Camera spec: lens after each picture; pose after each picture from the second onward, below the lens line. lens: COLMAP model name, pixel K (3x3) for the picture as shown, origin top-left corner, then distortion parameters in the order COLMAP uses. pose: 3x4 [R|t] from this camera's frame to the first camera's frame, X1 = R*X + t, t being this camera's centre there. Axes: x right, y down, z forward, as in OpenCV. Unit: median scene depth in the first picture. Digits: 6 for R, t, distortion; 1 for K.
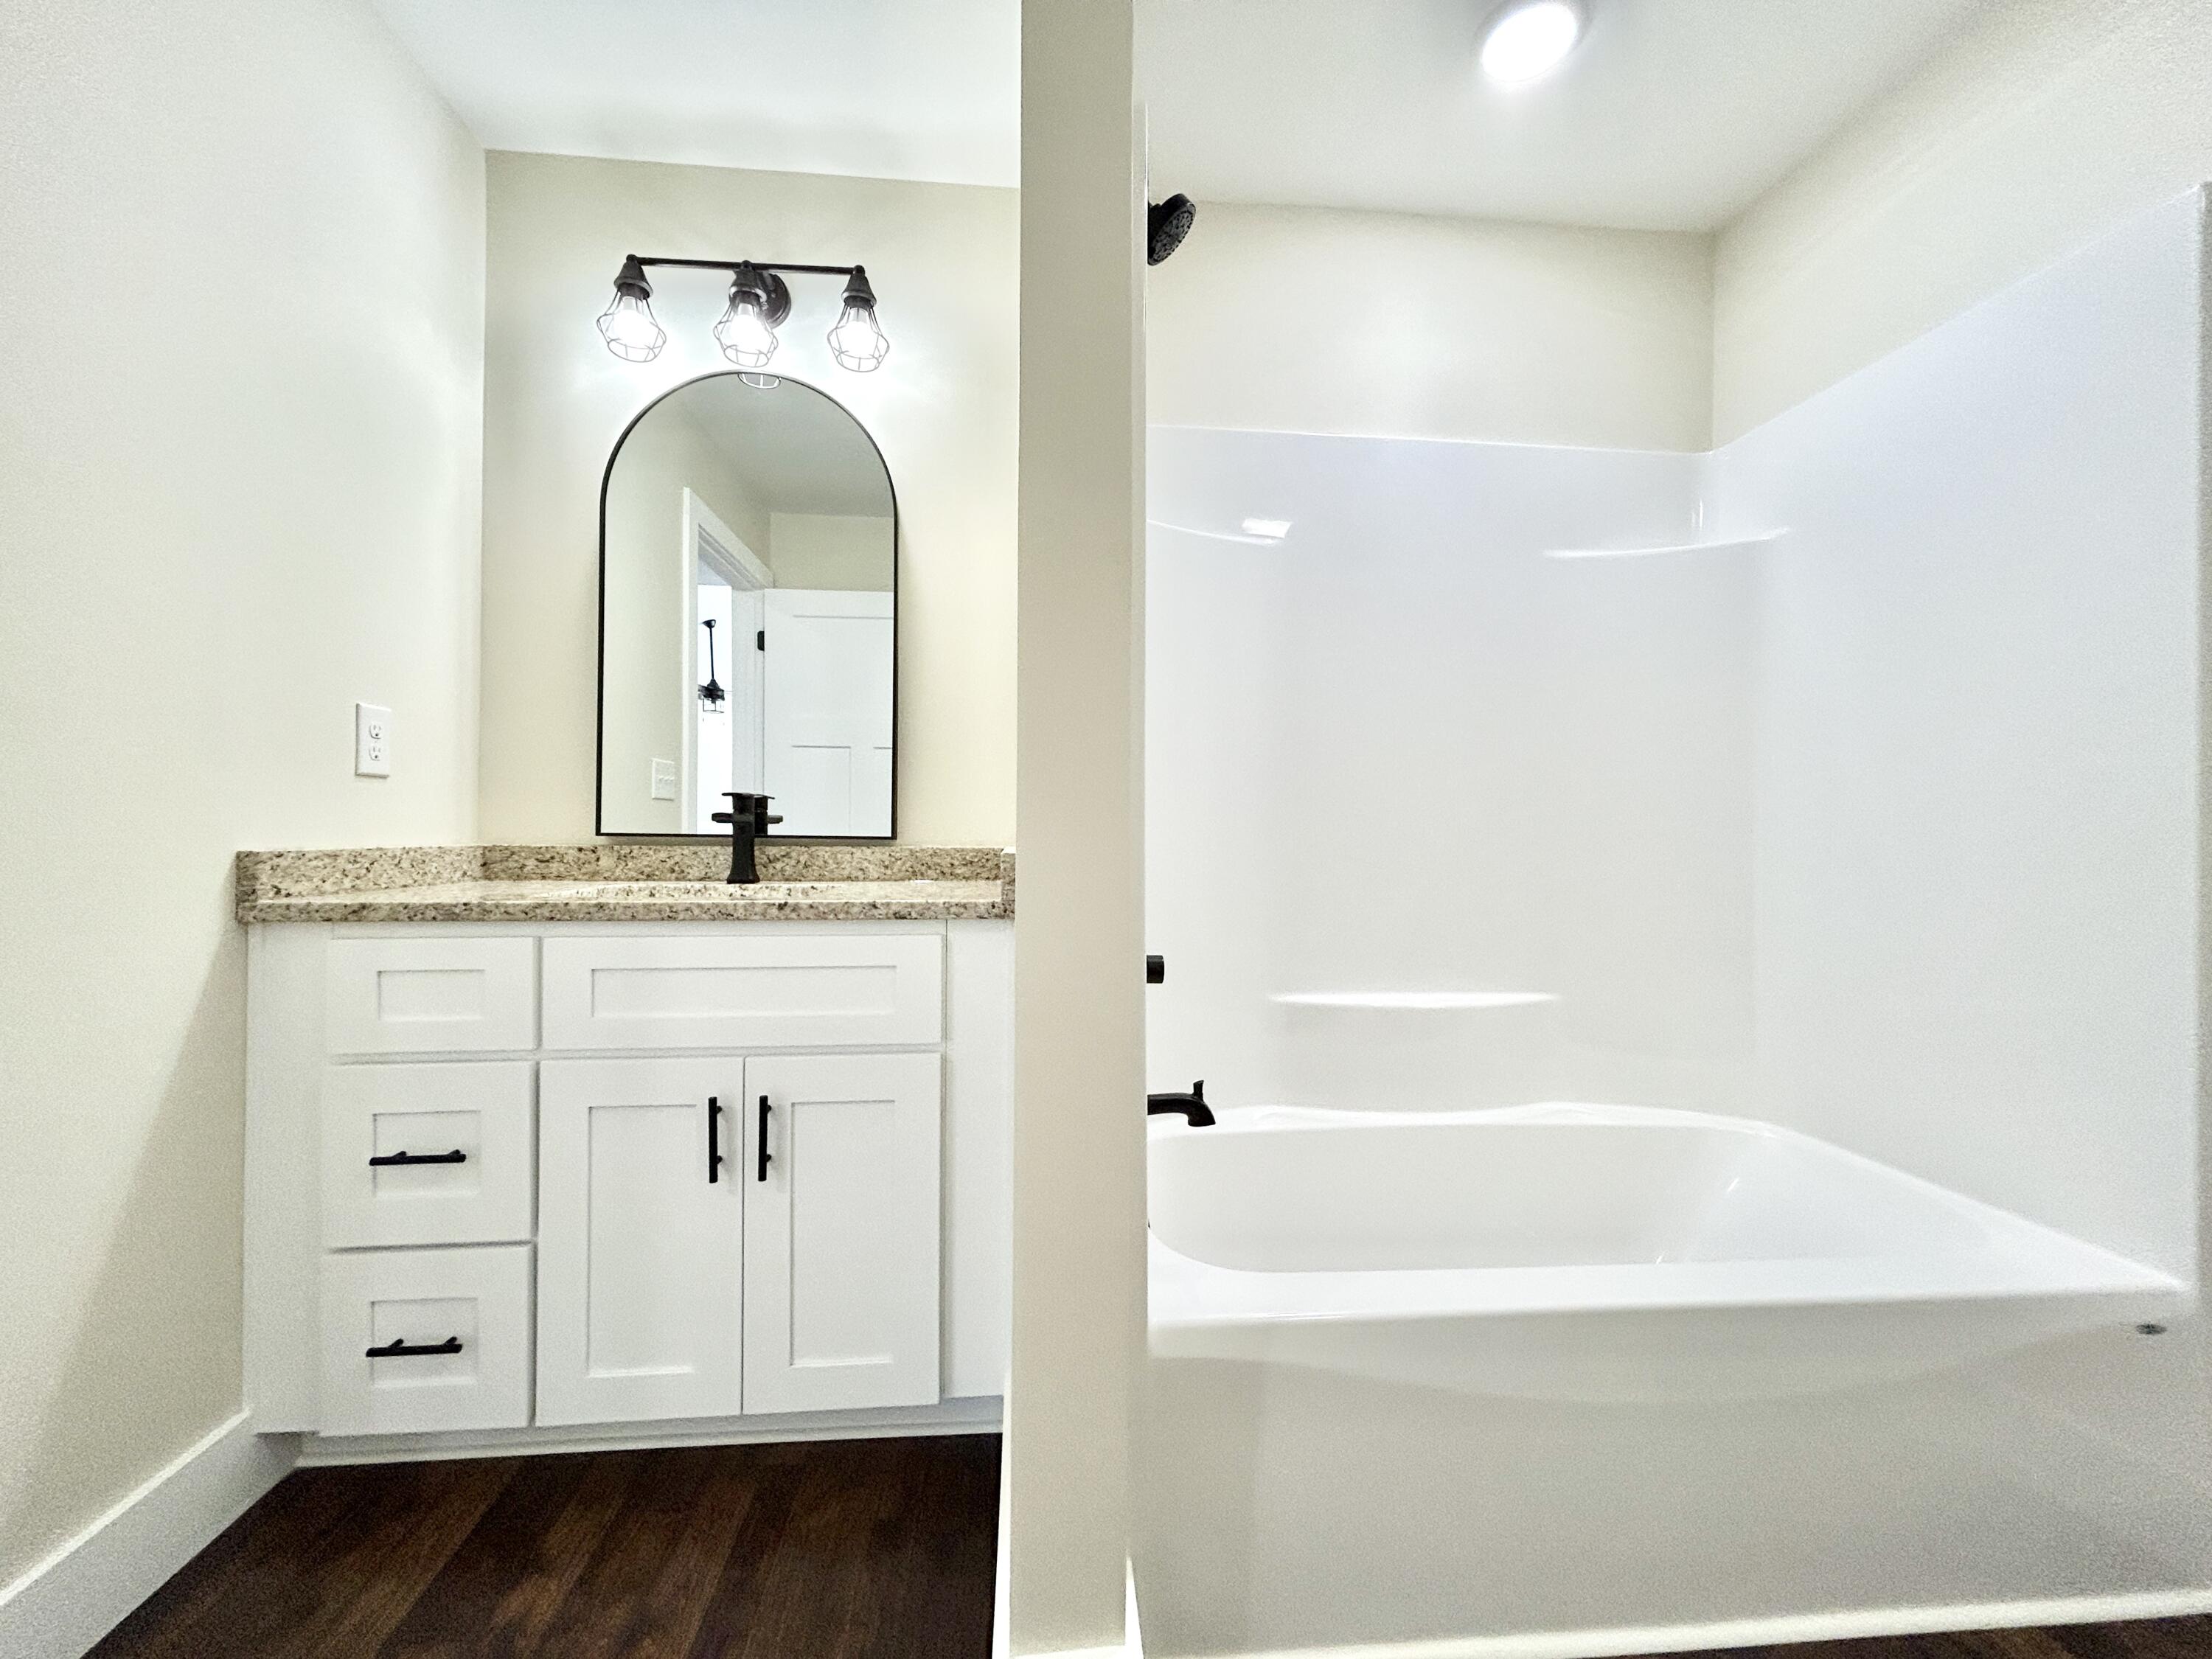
lens RADIAL K [[899.3, 0, 1097.2], [0, 899.3, 825.5], [0, 0, 1]] dist [-0.002428, 0.002000]
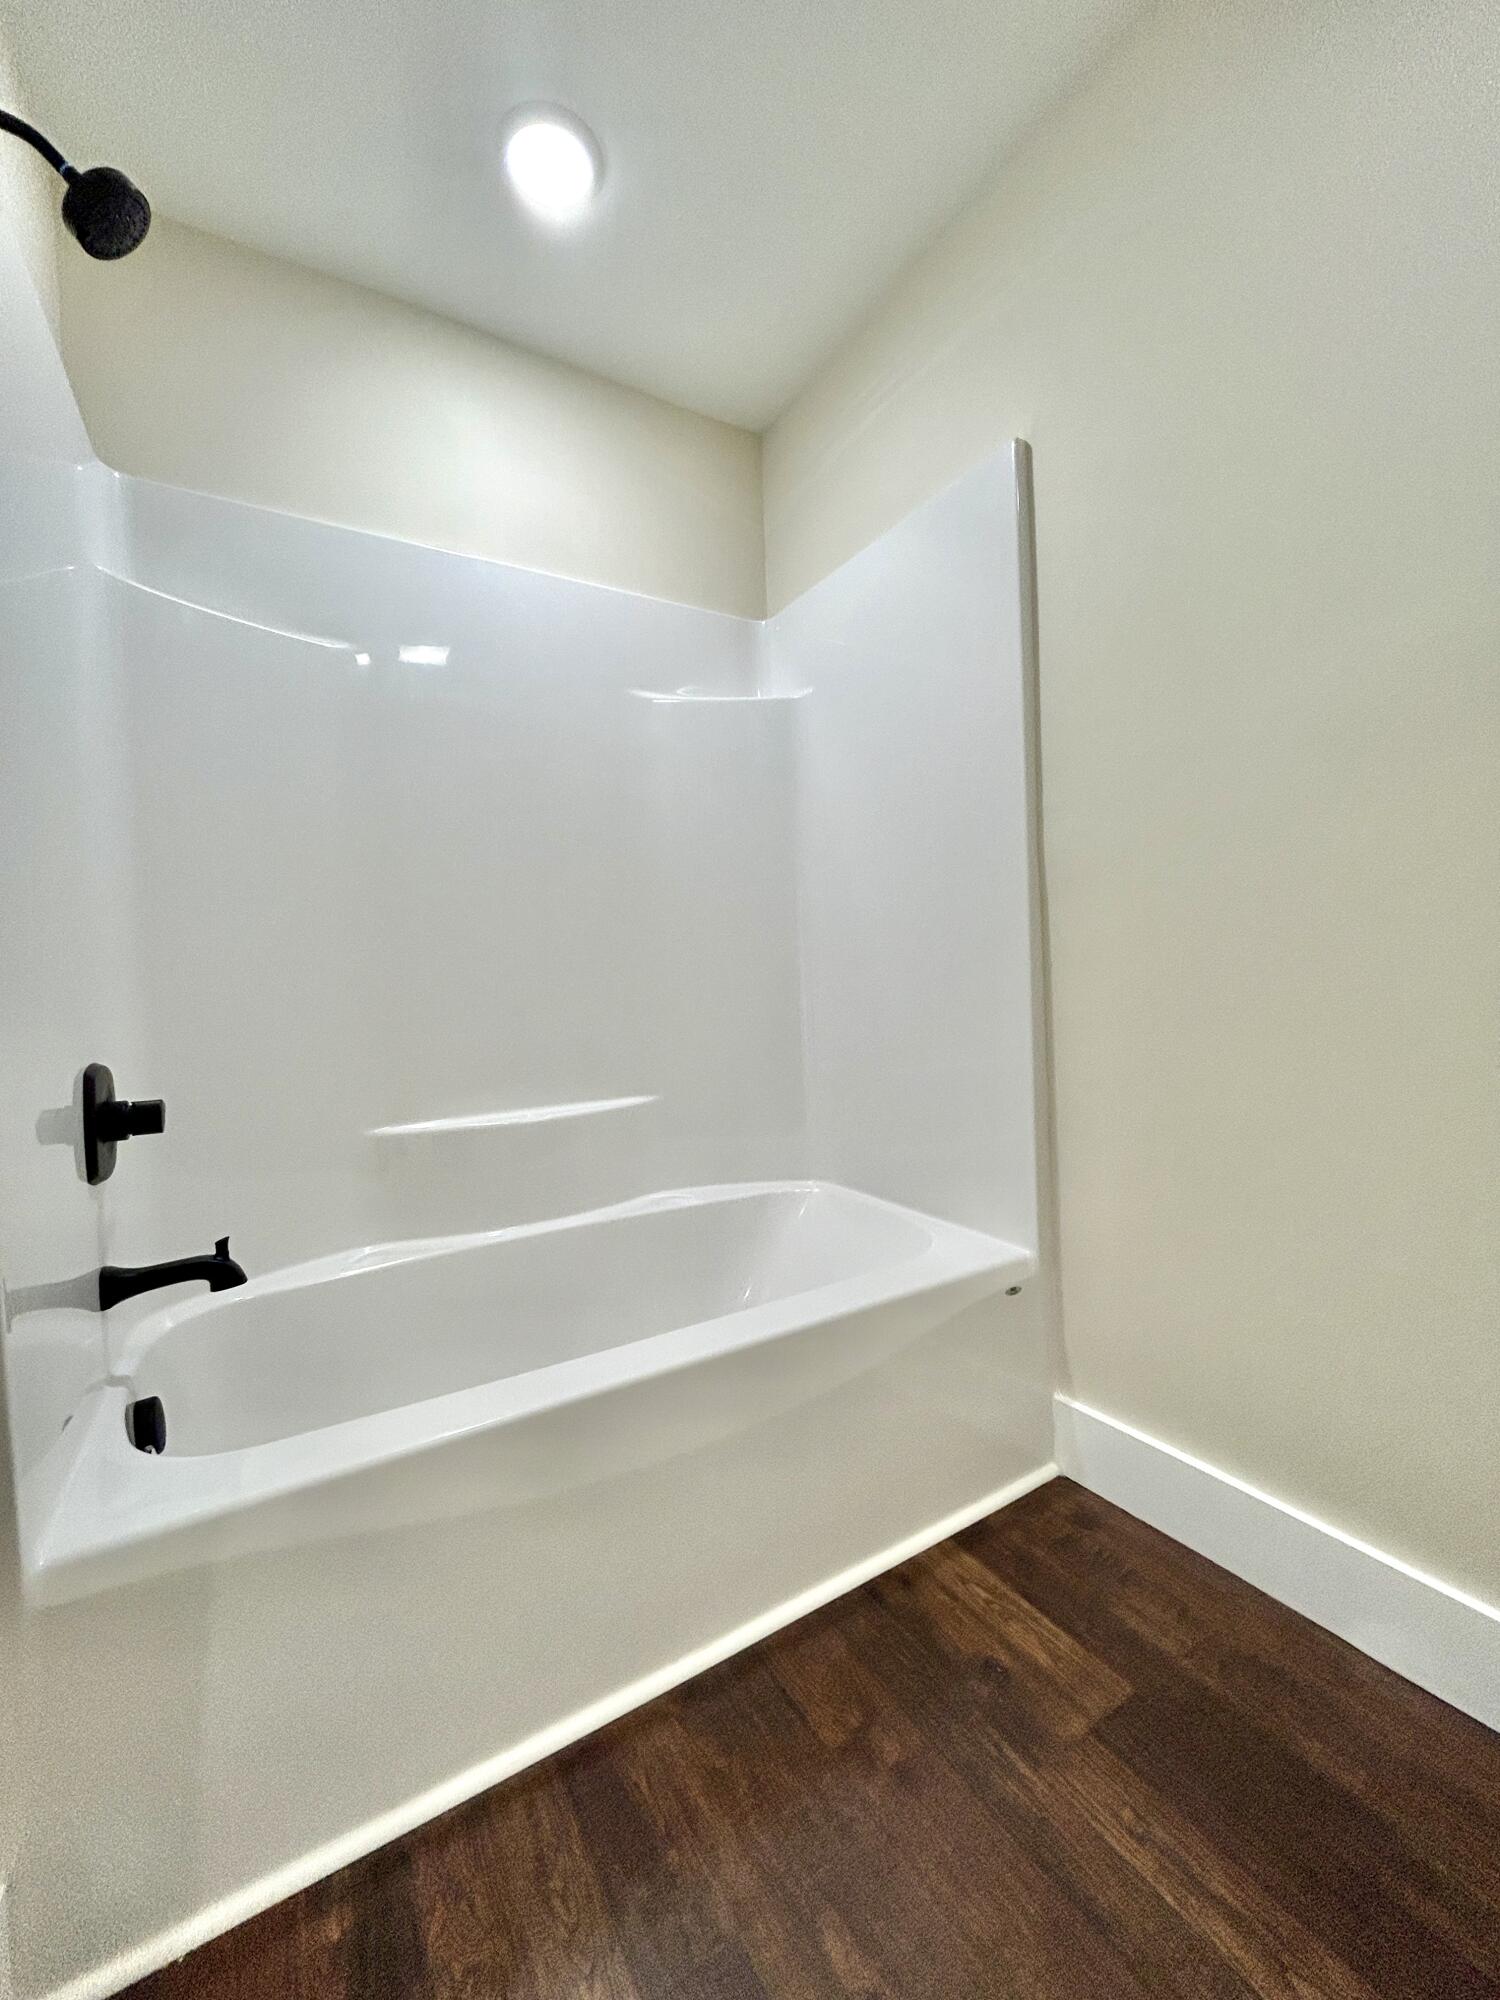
lens RADIAL K [[813.1, 0, 766.2], [0, 813.1, 985.6], [0, 0, 1]] dist [-0.002428, 0.002000]
pose [[0.892362, -0.050143, 0.448526, 0.236541], [0.041303, 0.998712, 0.029479, 0.036673], [-0.449426, -0.007780, 0.893284, 0.058245]]
